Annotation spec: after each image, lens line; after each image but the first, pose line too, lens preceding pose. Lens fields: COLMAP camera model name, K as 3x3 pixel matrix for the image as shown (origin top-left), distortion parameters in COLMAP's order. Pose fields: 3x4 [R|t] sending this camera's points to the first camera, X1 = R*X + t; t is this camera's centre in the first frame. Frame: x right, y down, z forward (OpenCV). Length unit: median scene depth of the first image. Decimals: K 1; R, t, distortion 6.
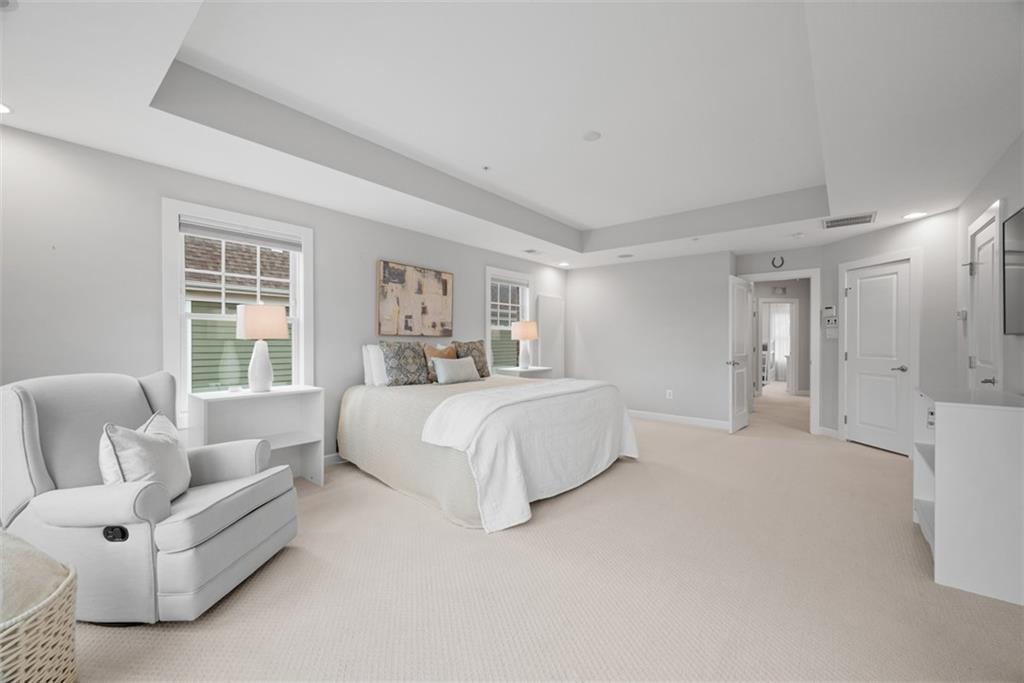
lens RADIAL K [[402.9, 0, 512.0], [0, 402.9, 341.5], [0, 0, 1]] dist [0.000451, 0.000038]
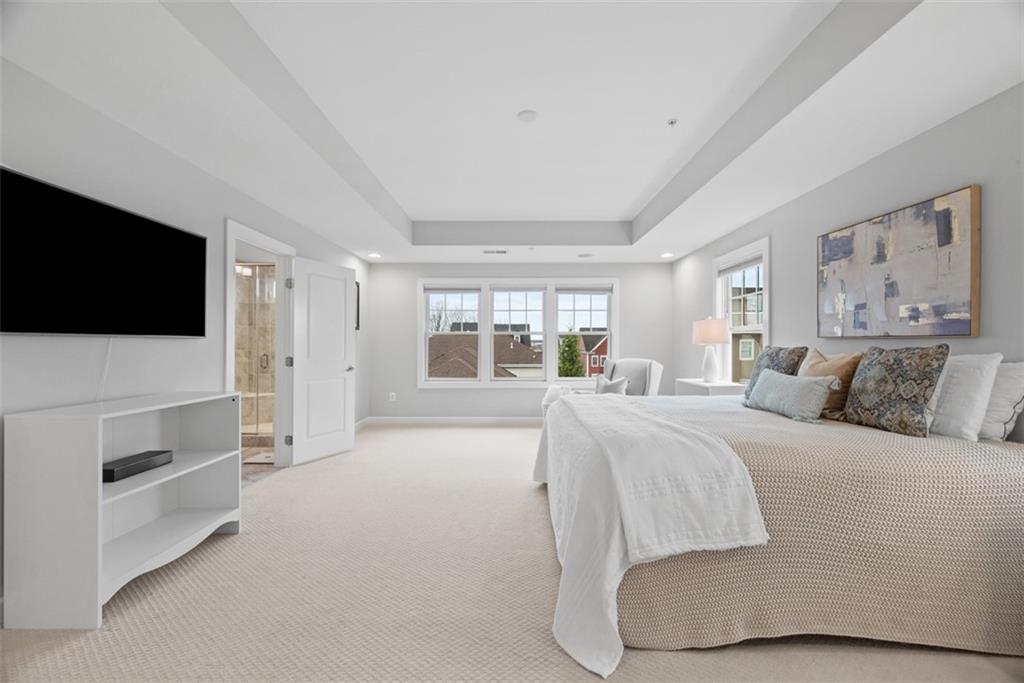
lens RADIAL K [[402.9, 0, 512.0], [0, 402.9, 341.5], [0, 0, 1]] dist [0.000451, 0.000038]
pose [[-0.775282, -0.003240, -0.631607, 0.528644], [0.000553, 0.999983, -0.005809, -0.004906], [0.631615, -0.004853, -0.775267, 1.119179]]
